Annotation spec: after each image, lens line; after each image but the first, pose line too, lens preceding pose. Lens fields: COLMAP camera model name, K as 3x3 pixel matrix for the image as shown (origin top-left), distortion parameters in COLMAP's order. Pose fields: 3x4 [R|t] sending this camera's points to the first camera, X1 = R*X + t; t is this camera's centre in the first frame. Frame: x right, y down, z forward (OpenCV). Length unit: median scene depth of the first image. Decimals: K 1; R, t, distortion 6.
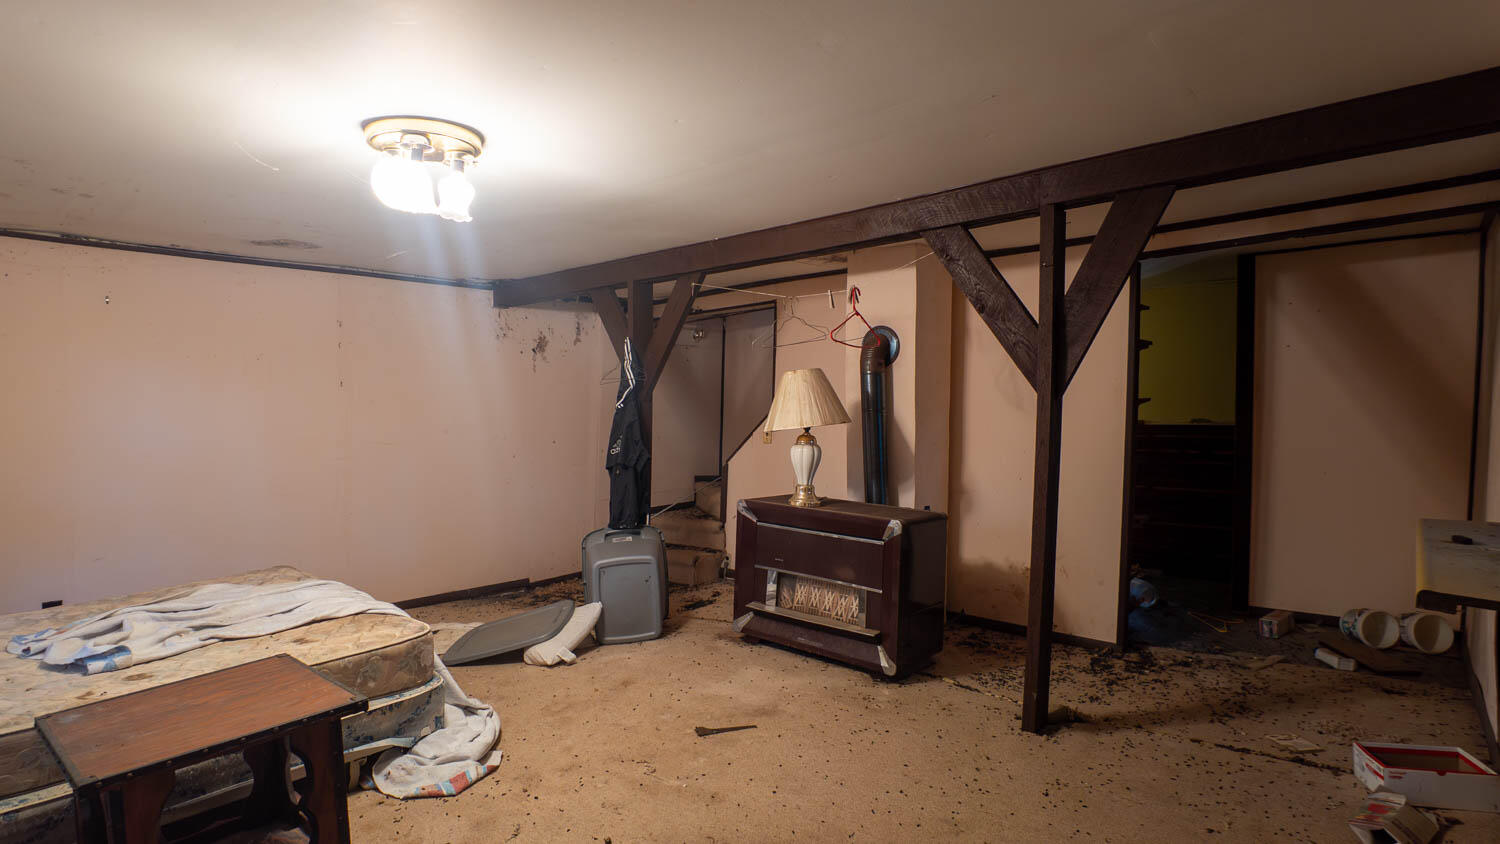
lens RADIAL K [[766.2, 0, 750.0], [0, 766.2, 422.0], [0, 0, 1]] dist [0.031567, -0.043351]
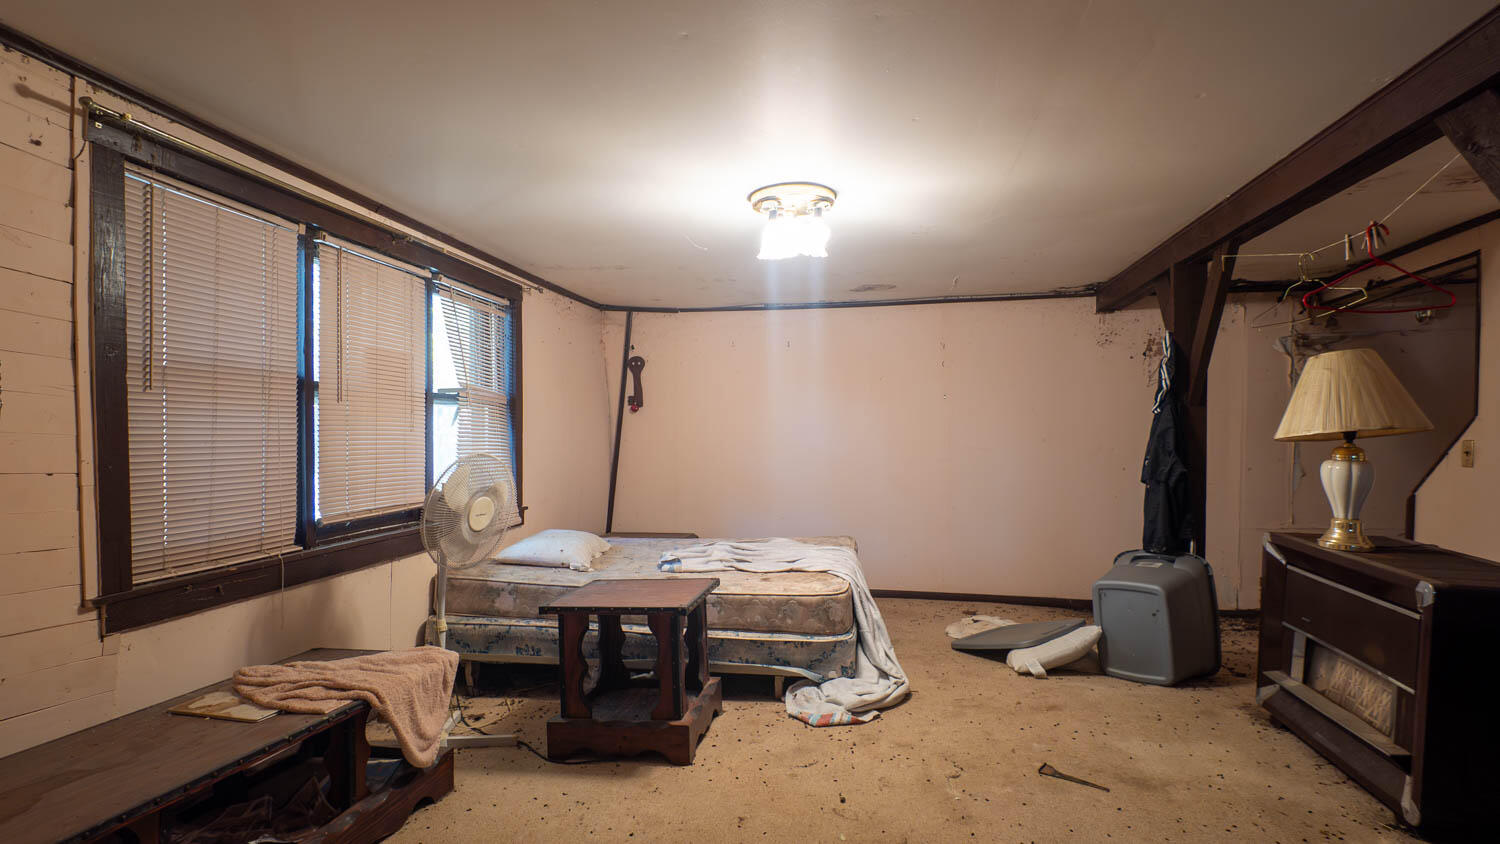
lens RADIAL K [[766.2, 0, 750.0], [0, 766.2, 422.0], [0, 0, 1]] dist [0.031567, -0.043351]
pose [[0.521707, 0.000991, -0.853124, 0.422320], [-0.023167, 0.999647, -0.013006, 0.016961], [0.852810, 0.026549, 0.521546, 0.190984]]
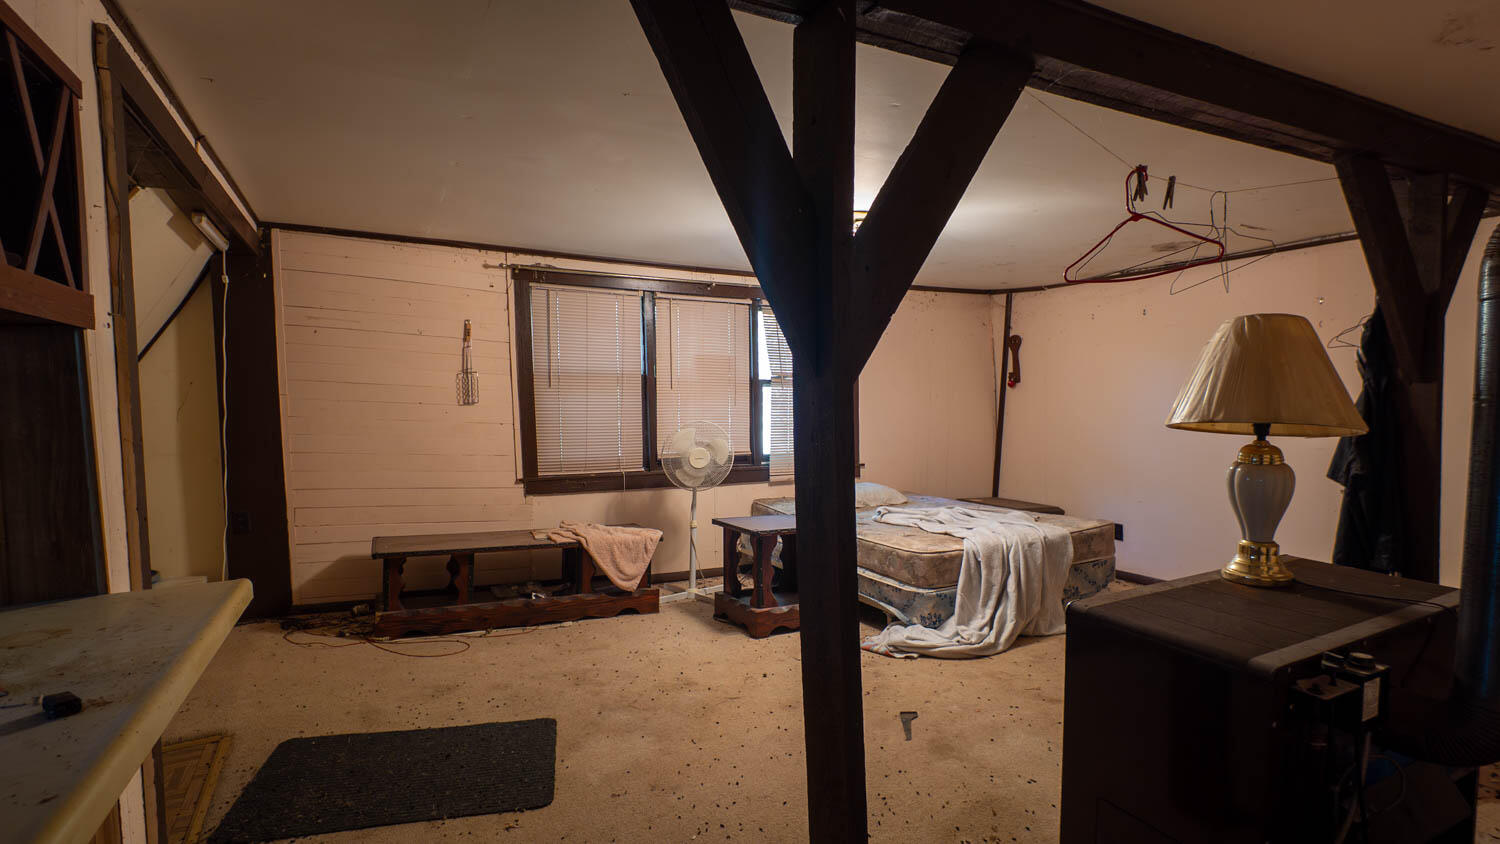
lens RADIAL K [[766.2, 0, 750.0], [0, 766.2, 422.0], [0, 0, 1]] dist [0.031567, -0.043351]
pose [[-0.386188, 0.041508, -0.921486, 0.756526], [-0.017843, 0.998464, 0.052454, -0.022885], [0.922247, 0.036699, -0.384854, 0.967559]]
